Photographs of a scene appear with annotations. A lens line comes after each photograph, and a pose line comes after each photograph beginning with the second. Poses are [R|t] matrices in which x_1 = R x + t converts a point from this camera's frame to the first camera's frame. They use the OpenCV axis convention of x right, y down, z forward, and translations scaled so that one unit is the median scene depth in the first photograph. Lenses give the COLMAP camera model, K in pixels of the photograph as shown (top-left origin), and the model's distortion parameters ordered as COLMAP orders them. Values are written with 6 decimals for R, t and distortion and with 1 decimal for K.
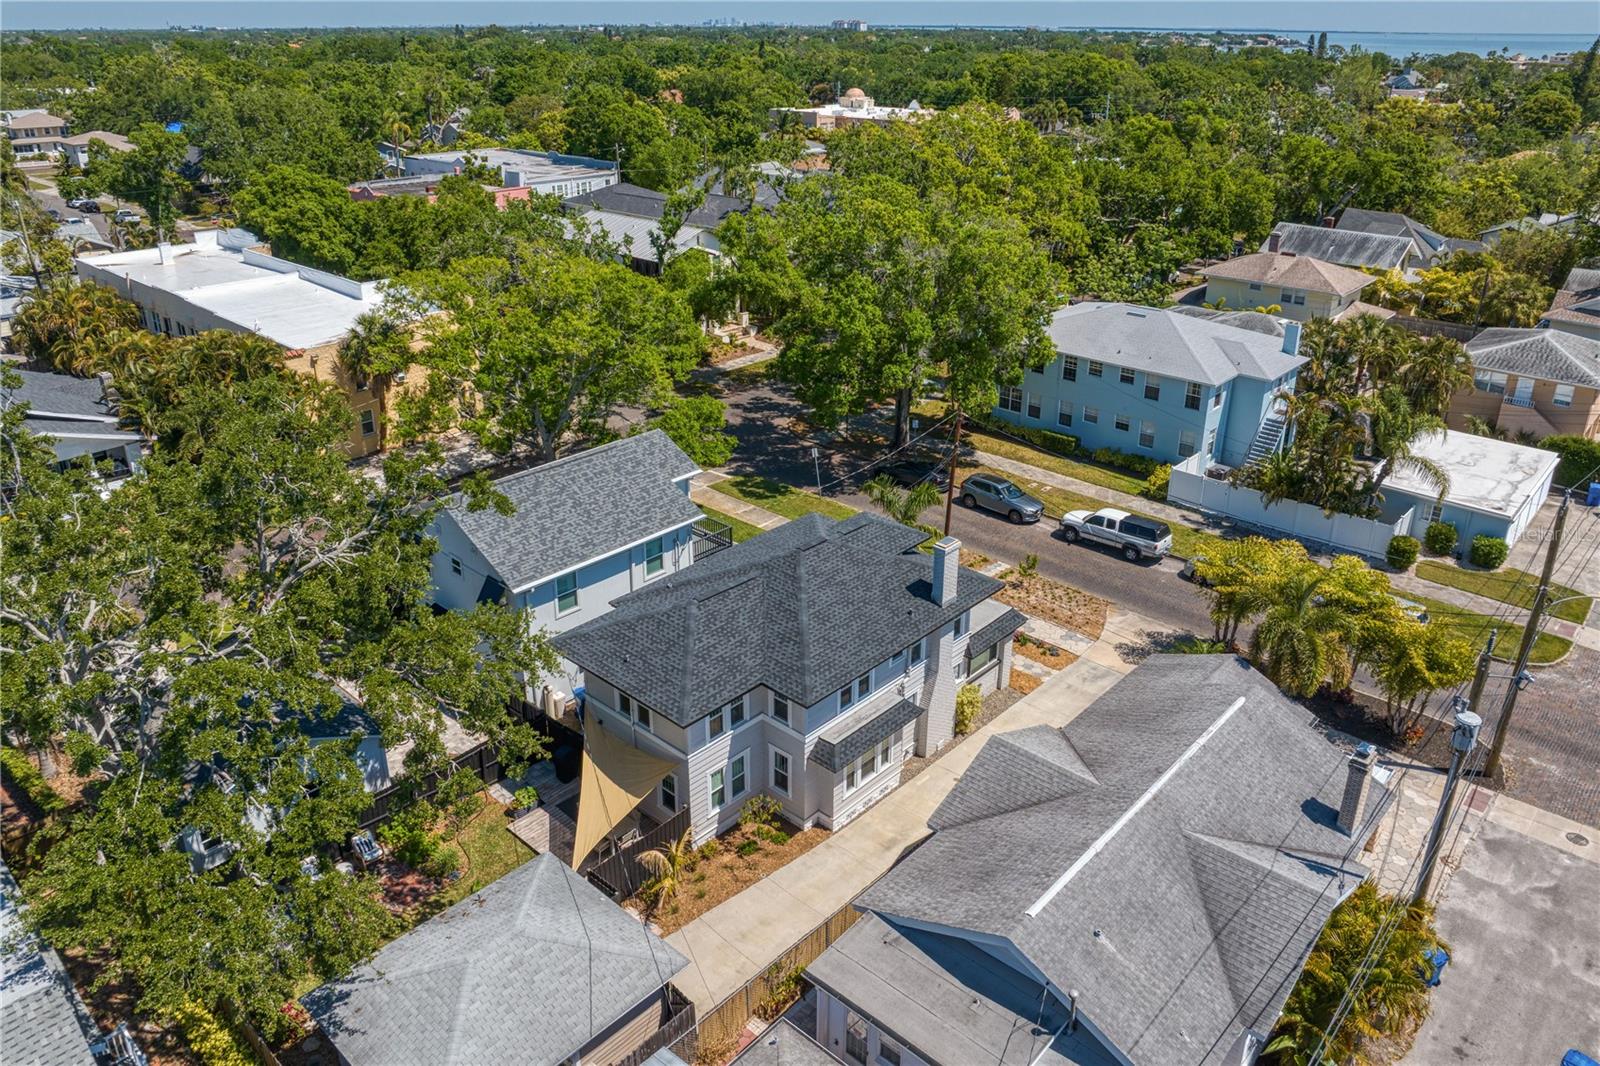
lens RADIAL K [[1126.7, 0, 807.4], [0, 1126.7, 468.6], [0, 0, 1]] dist [-0.042732, 0.007894]
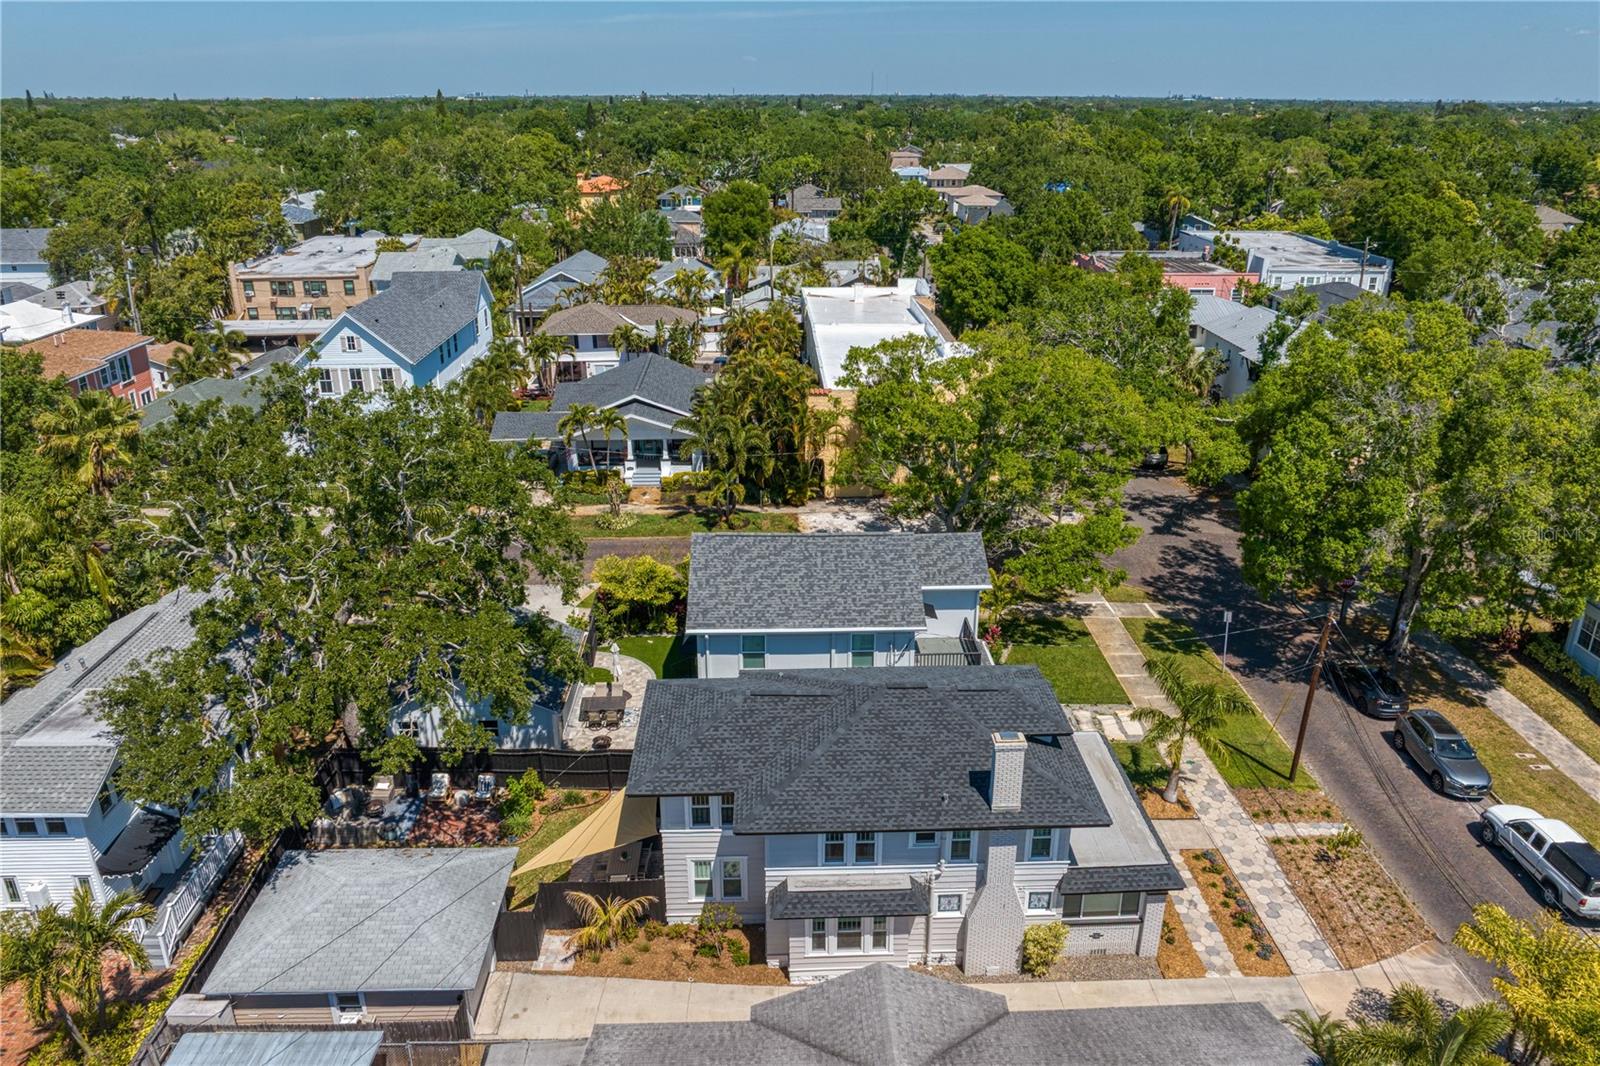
lens RADIAL K [[1126.7, 0, 806.8], [0, 1126.7, 526.3], [0, 0, 1]] dist [-0.042732, 0.007894]
pose [[0.701811, 0.253301, -0.665808, 0.360649], [-0.260542, 0.961161, 0.091034, -0.081341], [0.663008, 0.109582, 0.740549, 0.188365]]
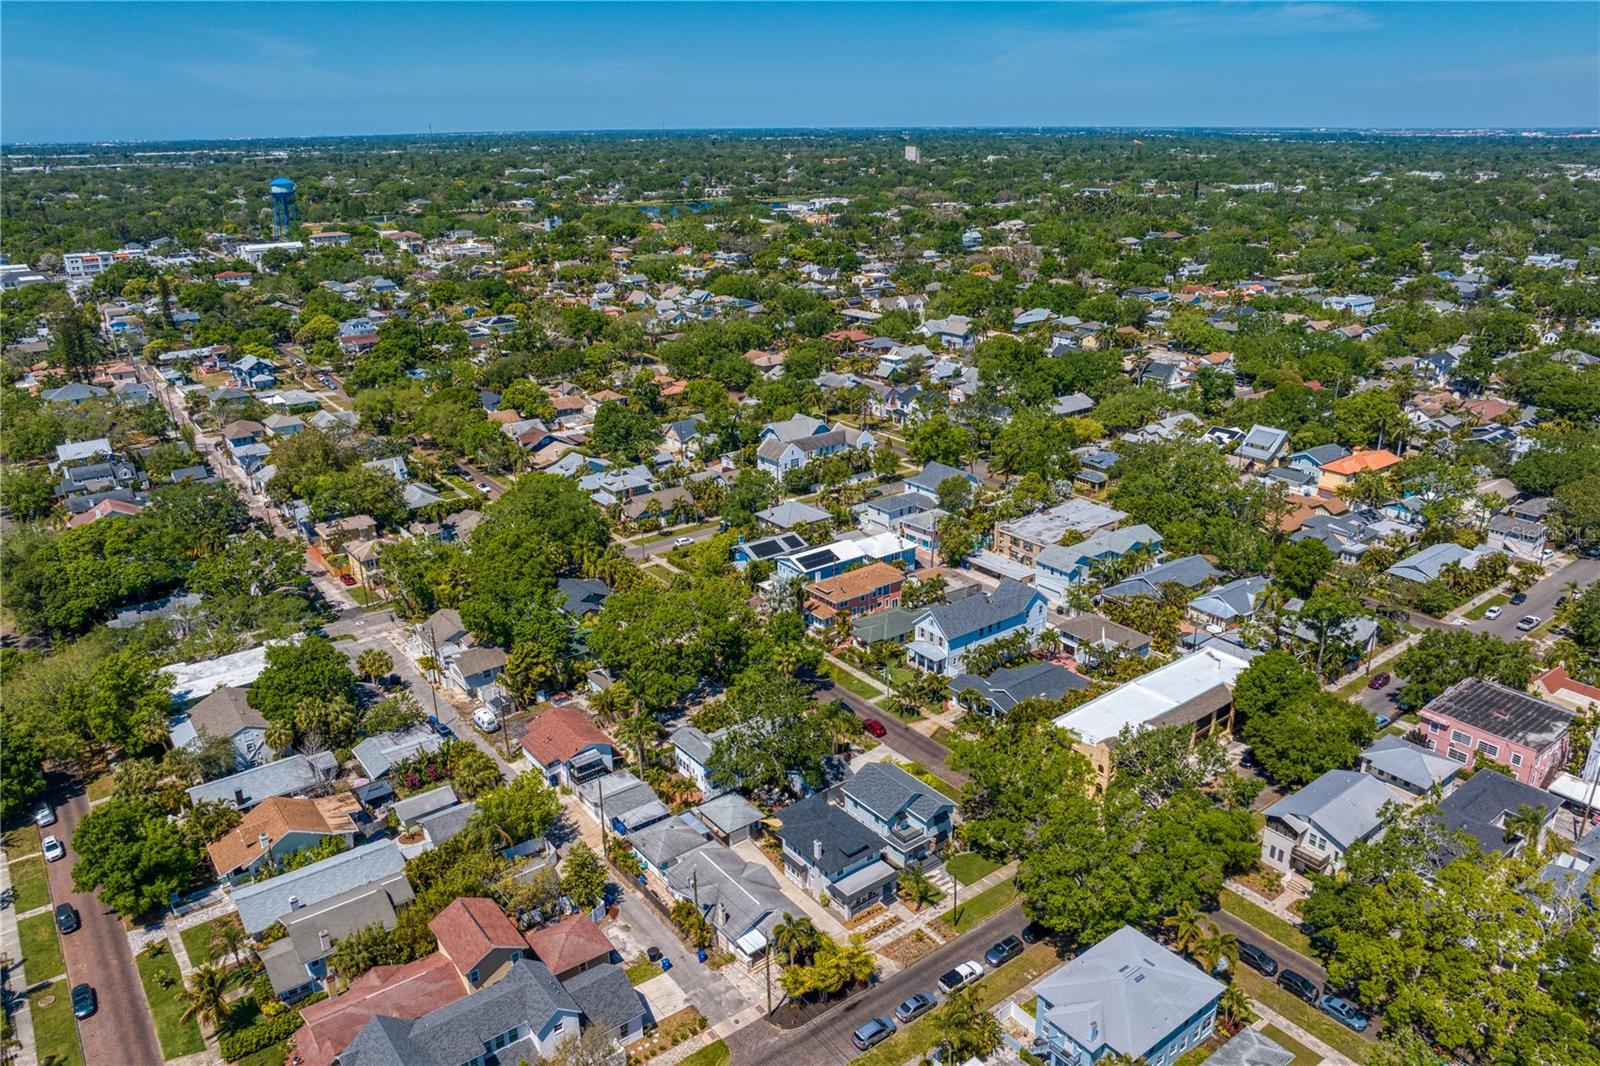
lens RADIAL K [[1126.7, 0, 804.9], [0, 1126.7, 530.0], [0, 0, 1]] dist [-0.042732, 0.007894]
pose [[-0.175025, 0.333603, -0.926323, 2.058859], [-0.354527, 0.856379, 0.375400, -1.394843], [0.918519, 0.394111, -0.031617, 0.473506]]
